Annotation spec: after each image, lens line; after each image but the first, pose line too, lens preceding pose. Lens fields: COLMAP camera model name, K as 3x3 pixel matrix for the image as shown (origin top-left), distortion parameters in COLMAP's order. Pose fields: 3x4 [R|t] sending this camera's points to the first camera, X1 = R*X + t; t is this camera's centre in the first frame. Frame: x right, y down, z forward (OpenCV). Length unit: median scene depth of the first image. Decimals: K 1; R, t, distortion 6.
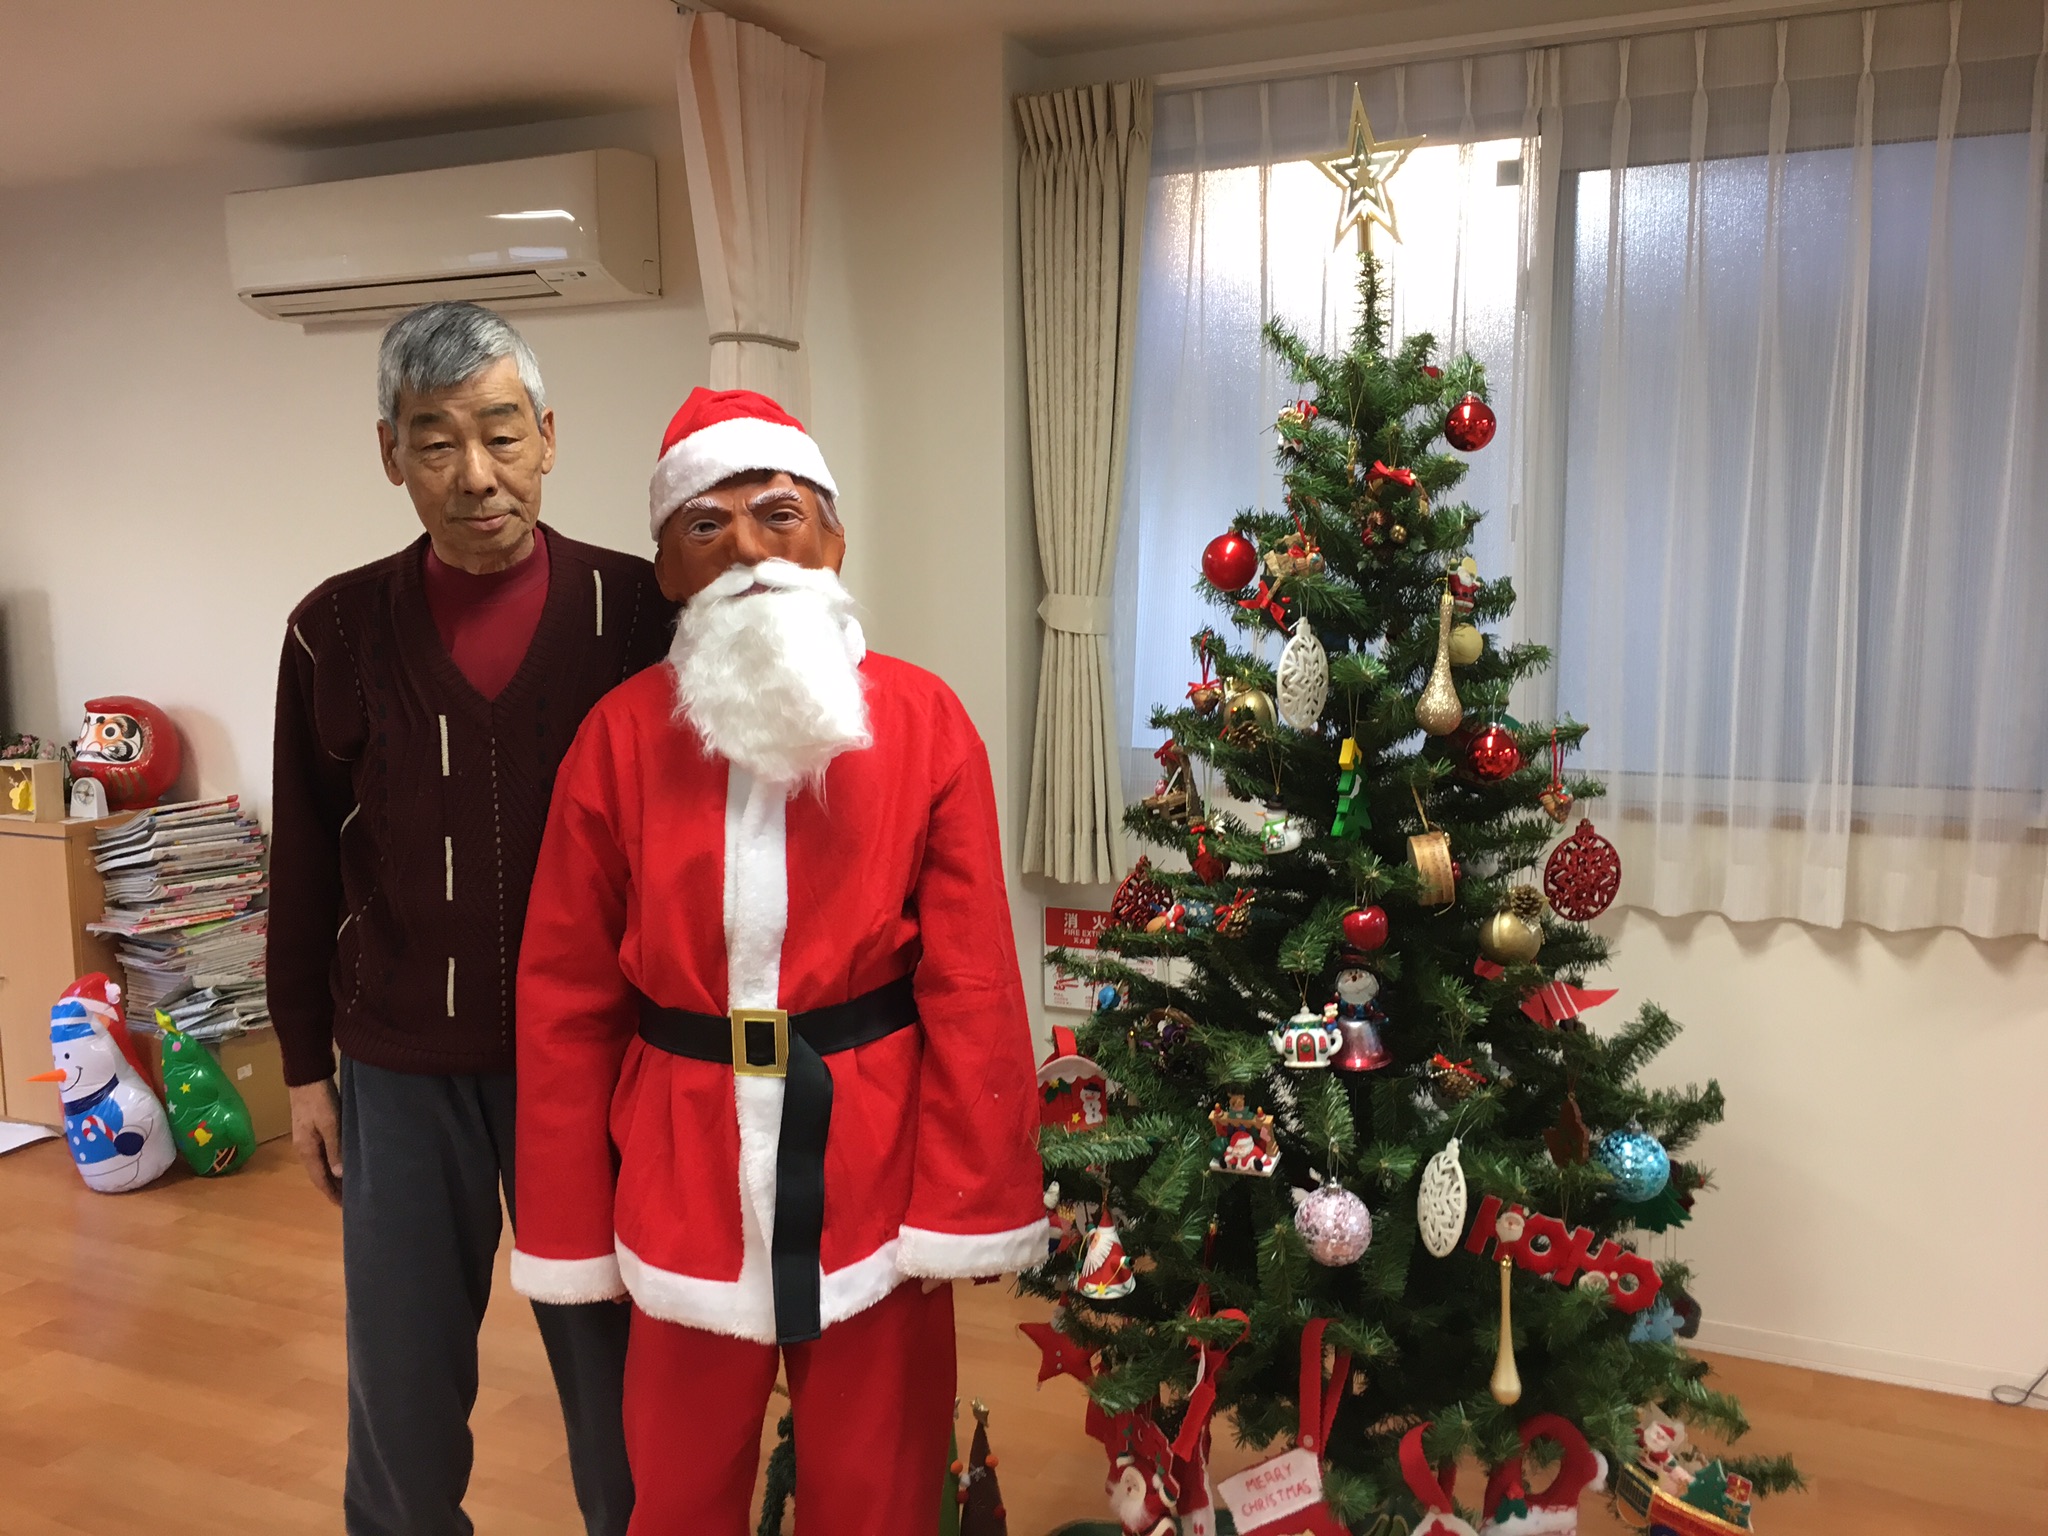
lens RADIAL K [[1748.0, 0, 1026.8], [0, 1748.0, 769.0], [0, 0, 1]] dist [0.086294, -0.110738]
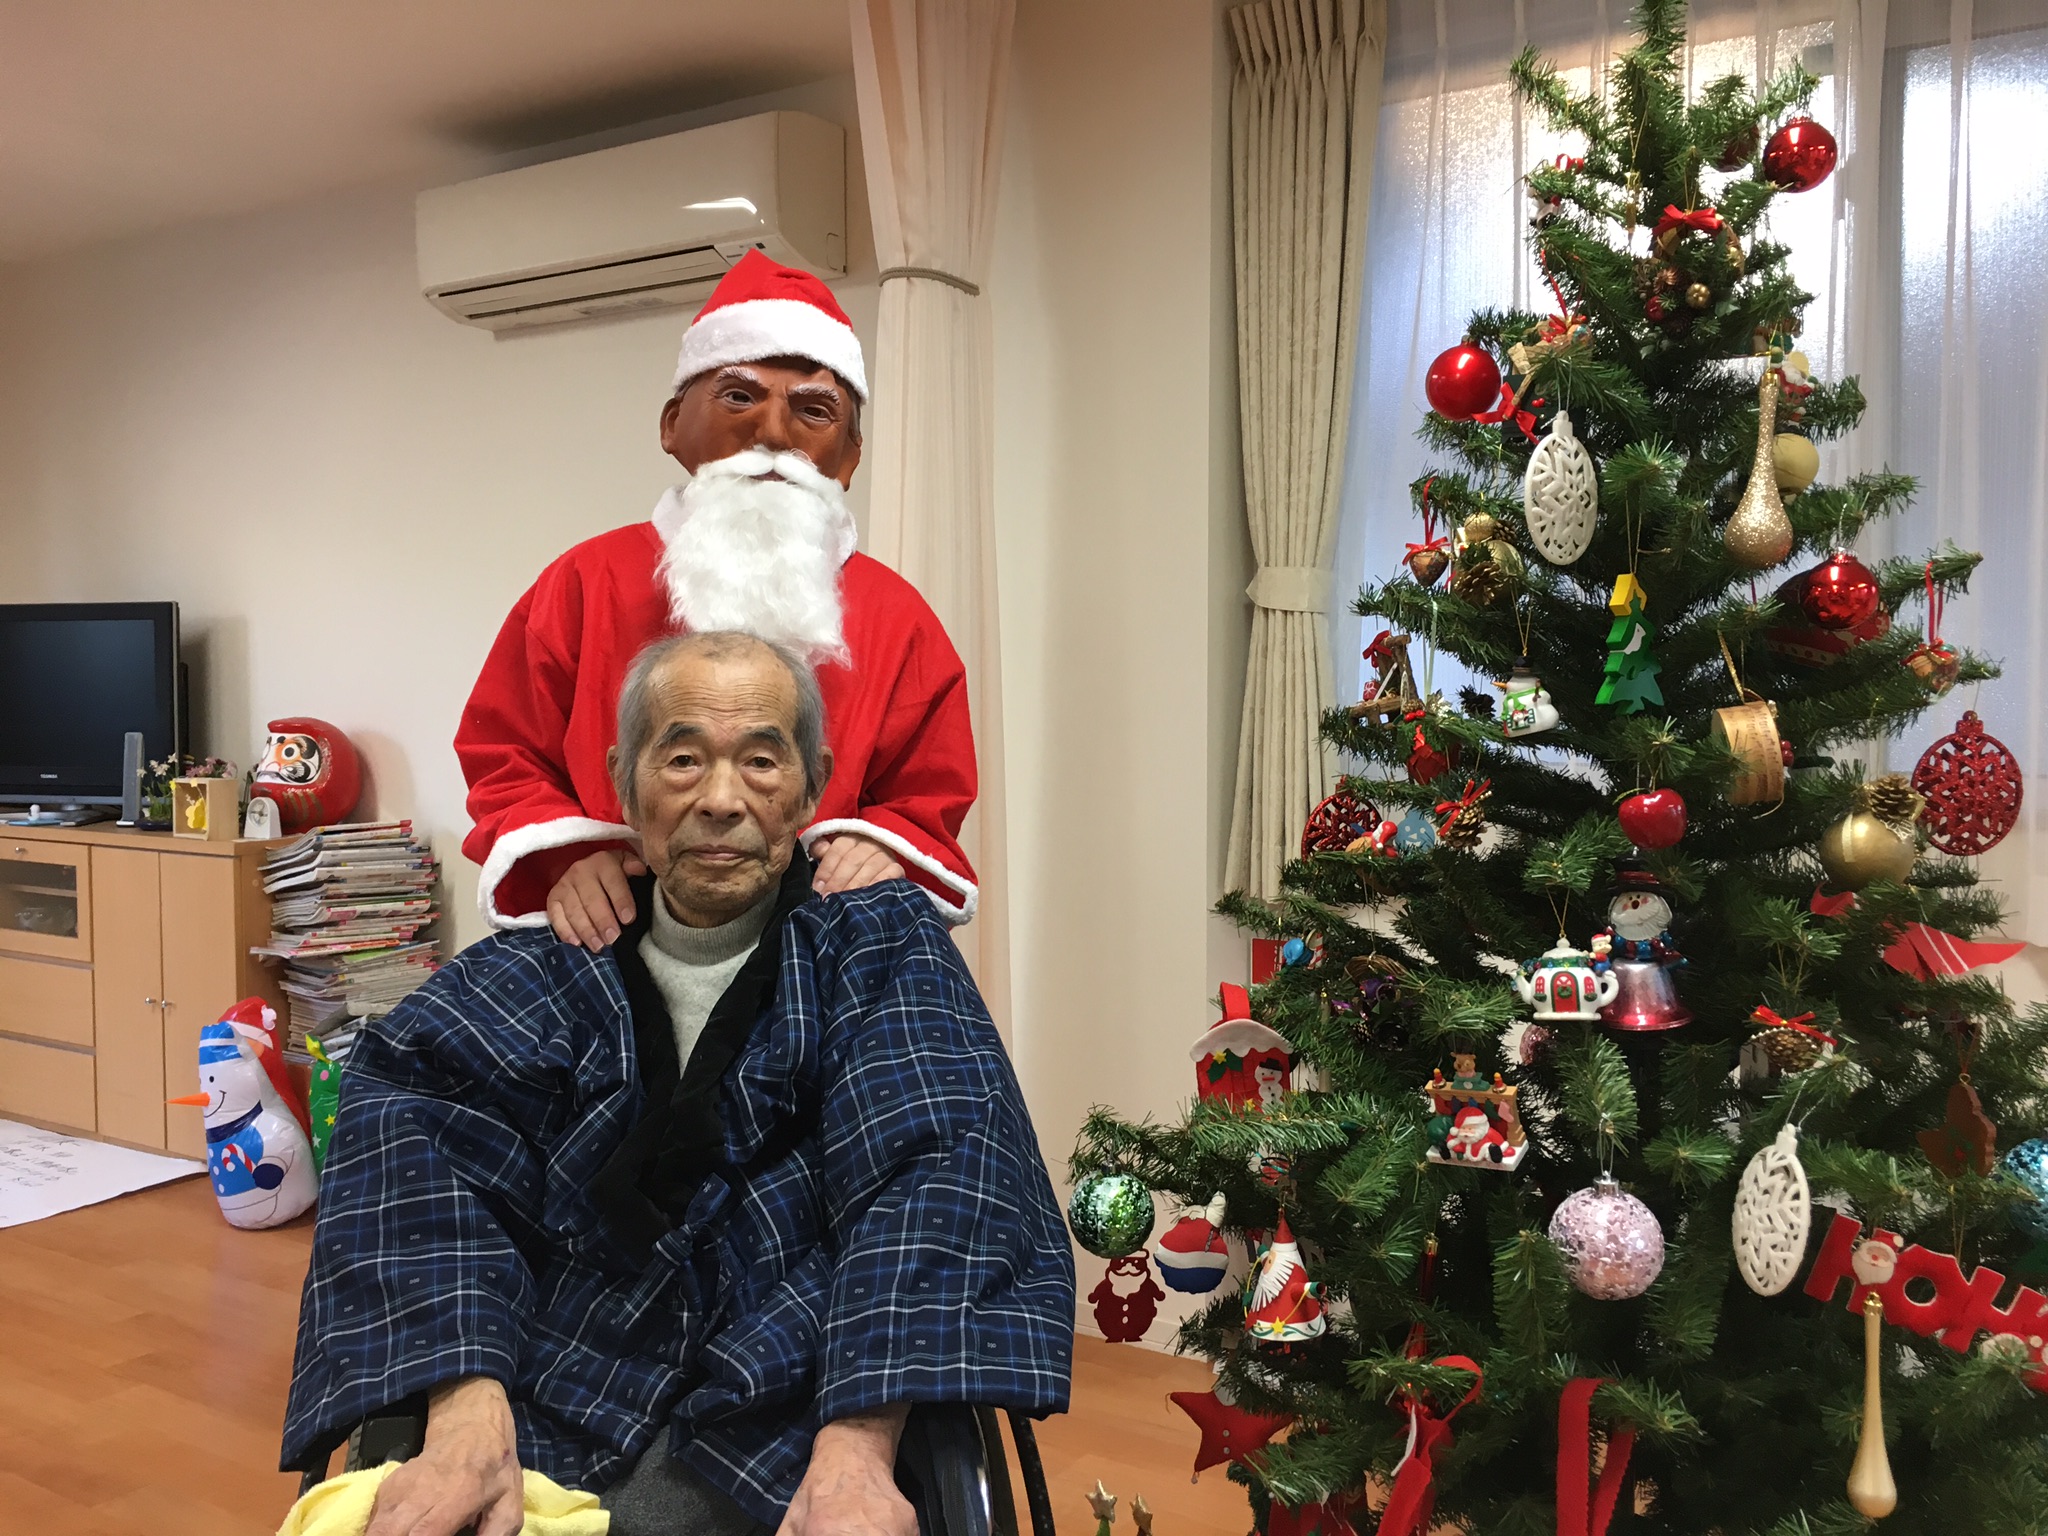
lens RADIAL K [[1752.5, 0, 1018.4], [0, 1752.5, 763.8], [0, 0, 1]] dist [0.092694, -0.124805]
pose [[0.989536, 0.012618, -0.143733, 0.037924], [-0.023968, 0.996703, -0.077512, 0.117000], [0.142281, 0.080146, 0.986576, 0.231462]]
